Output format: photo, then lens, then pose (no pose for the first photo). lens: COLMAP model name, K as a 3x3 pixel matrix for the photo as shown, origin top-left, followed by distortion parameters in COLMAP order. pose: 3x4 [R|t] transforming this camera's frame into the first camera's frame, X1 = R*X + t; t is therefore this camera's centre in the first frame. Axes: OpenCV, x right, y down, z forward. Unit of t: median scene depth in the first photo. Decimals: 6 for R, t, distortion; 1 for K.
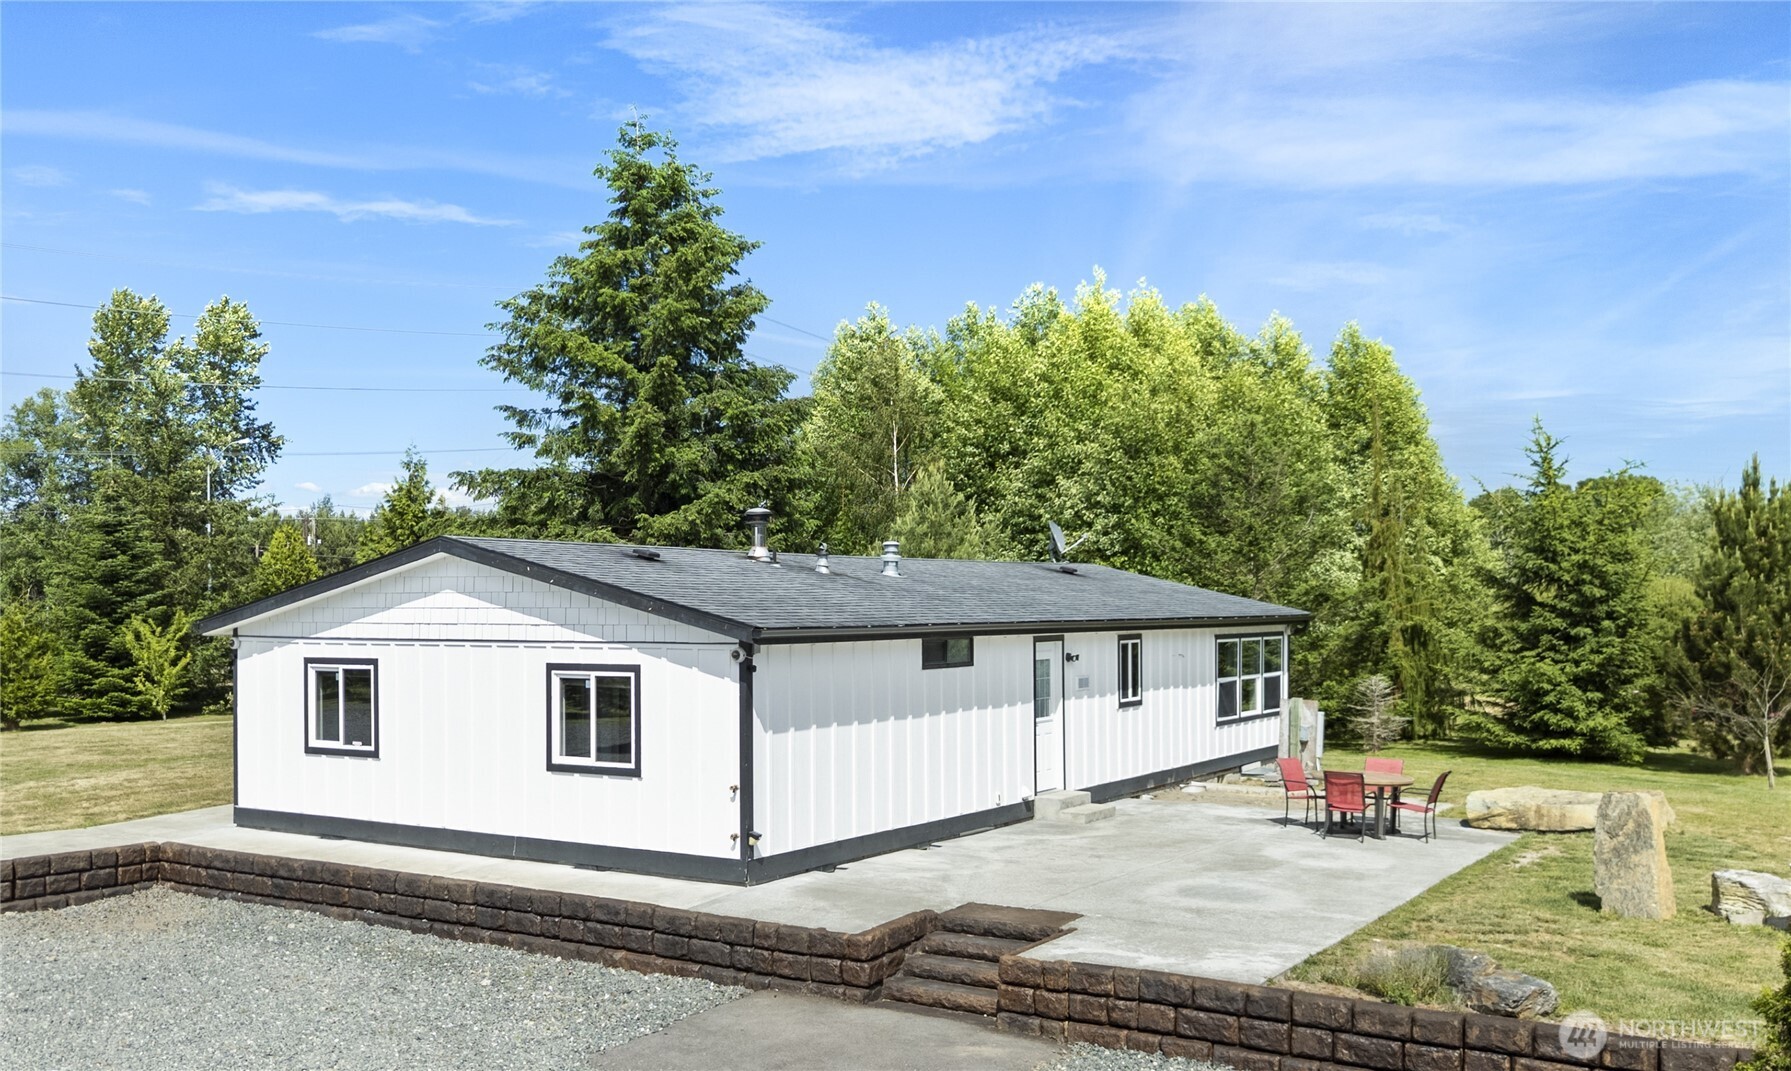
lens RADIAL K [[1595.6, 0, 776.3], [0, 1595.6, 614.9], [0, 0, 1]] dist [0.043508, -0.024705]
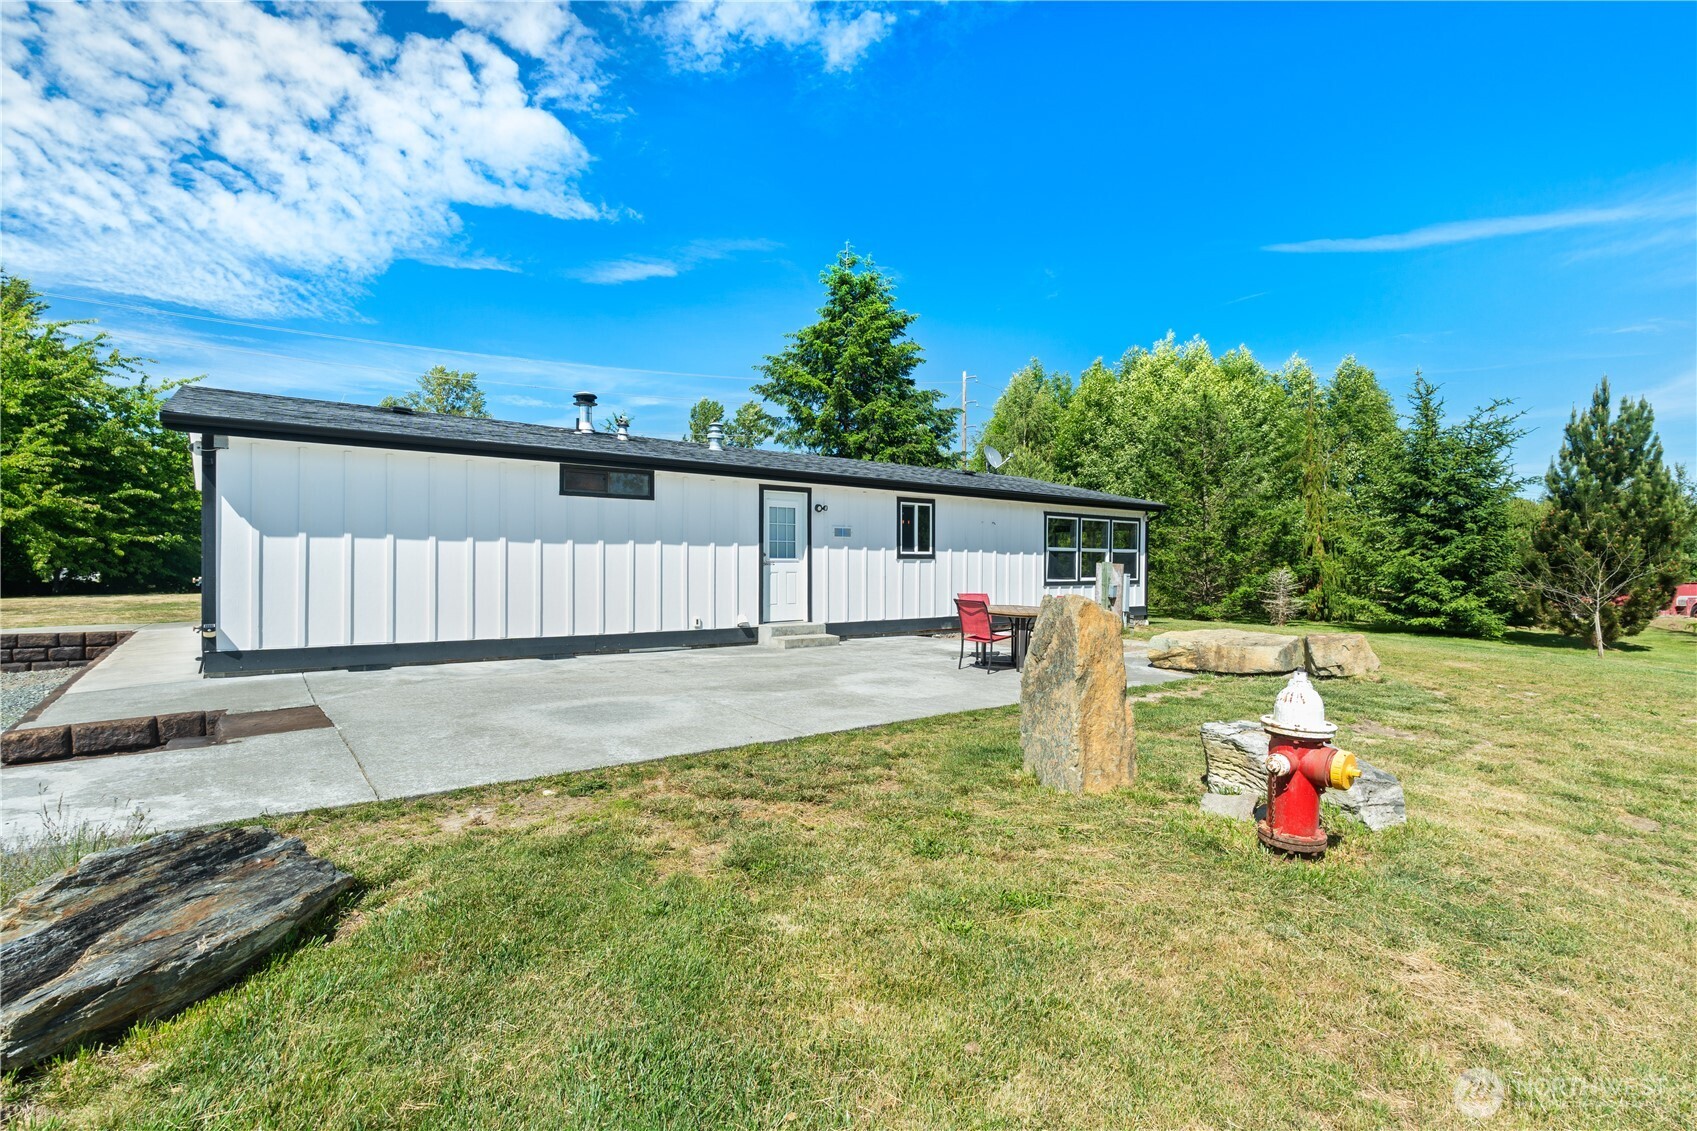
lens RADIAL K [[788.3, 0, 855.7], [0, 788.3, 561.7], [0, 0, 1]] dist [-0.007338, 0.000267]
pose [[0.960090, 0.009583, -0.279527, 0.244529], [-0.011648, 0.999916, -0.005729, 0.045277], [0.279449, 0.008756, 0.960121, 0.302759]]
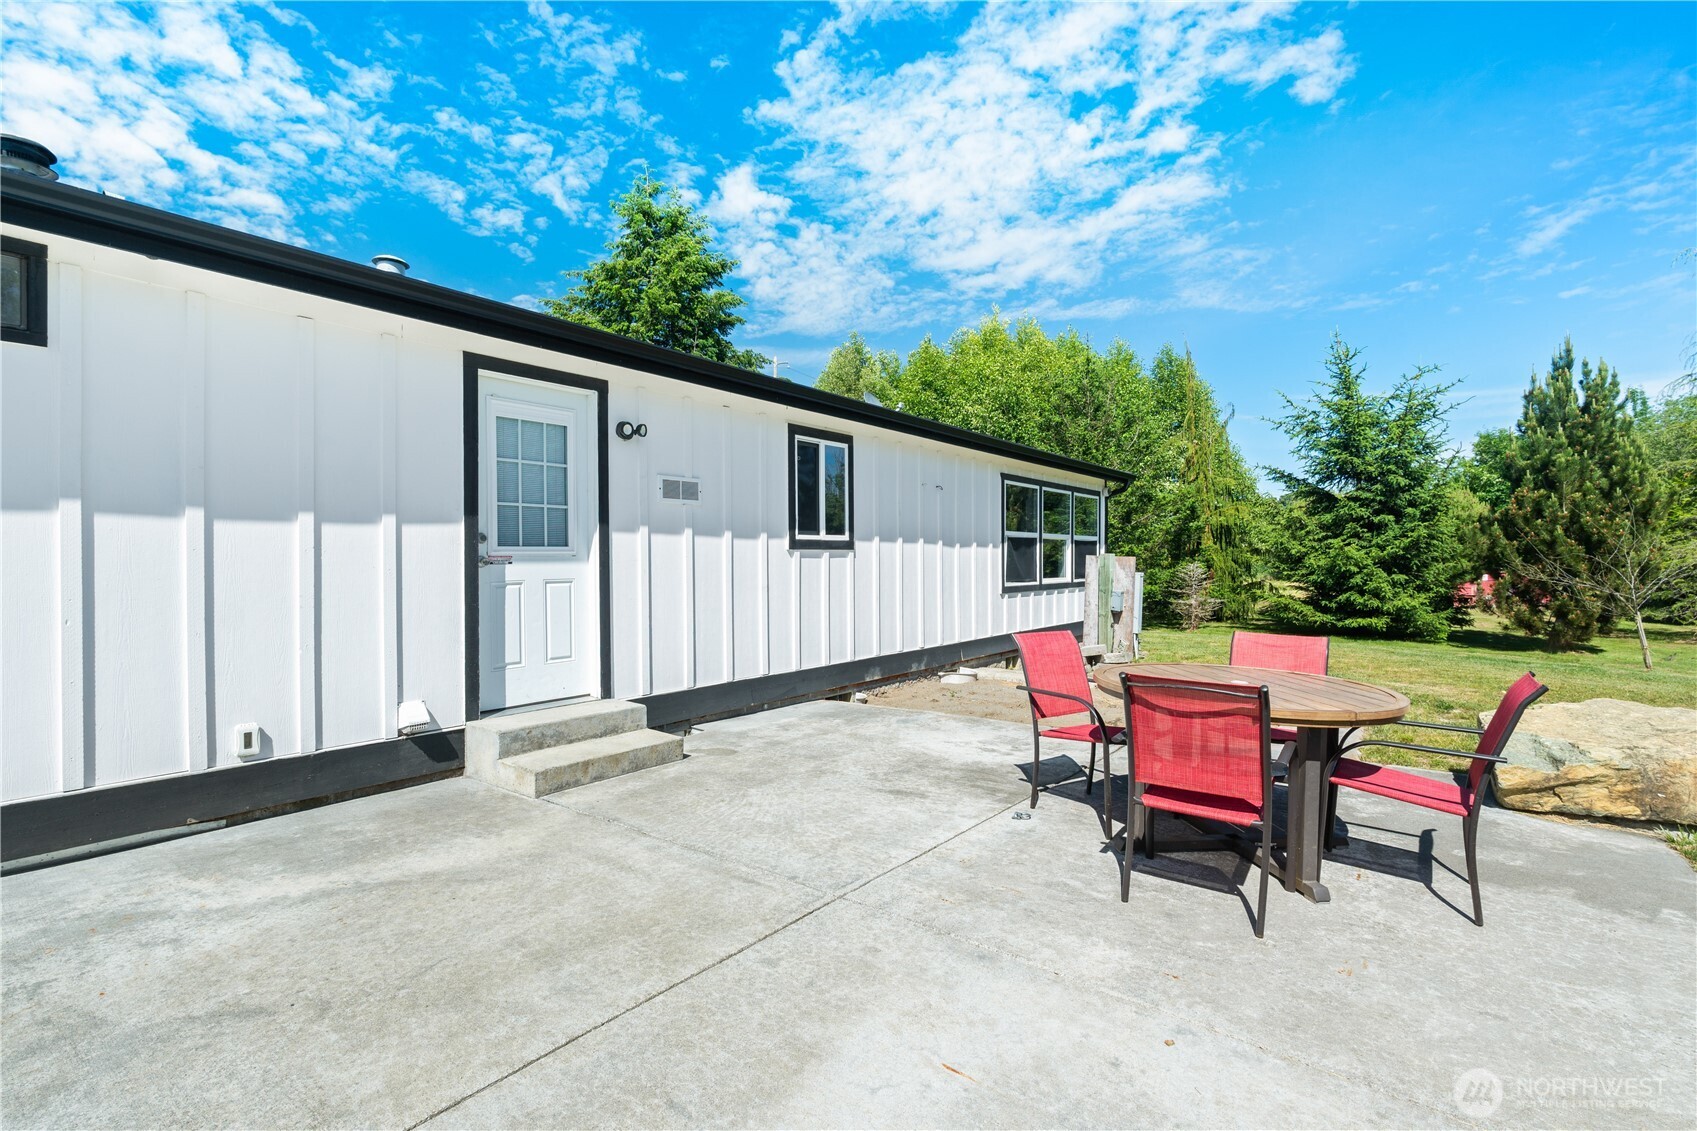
lens RADIAL K [[788.3, 0, 856.9], [0, 788.3, 559.8], [0, 0, 1]] dist [-0.007338, 0.000267]
pose [[0.999608, 0.001154, -0.027958, 0.173420], [-0.001326, 0.999980, -0.006136, 0.045113], [0.027951, 0.006171, 0.999590, 0.500973]]
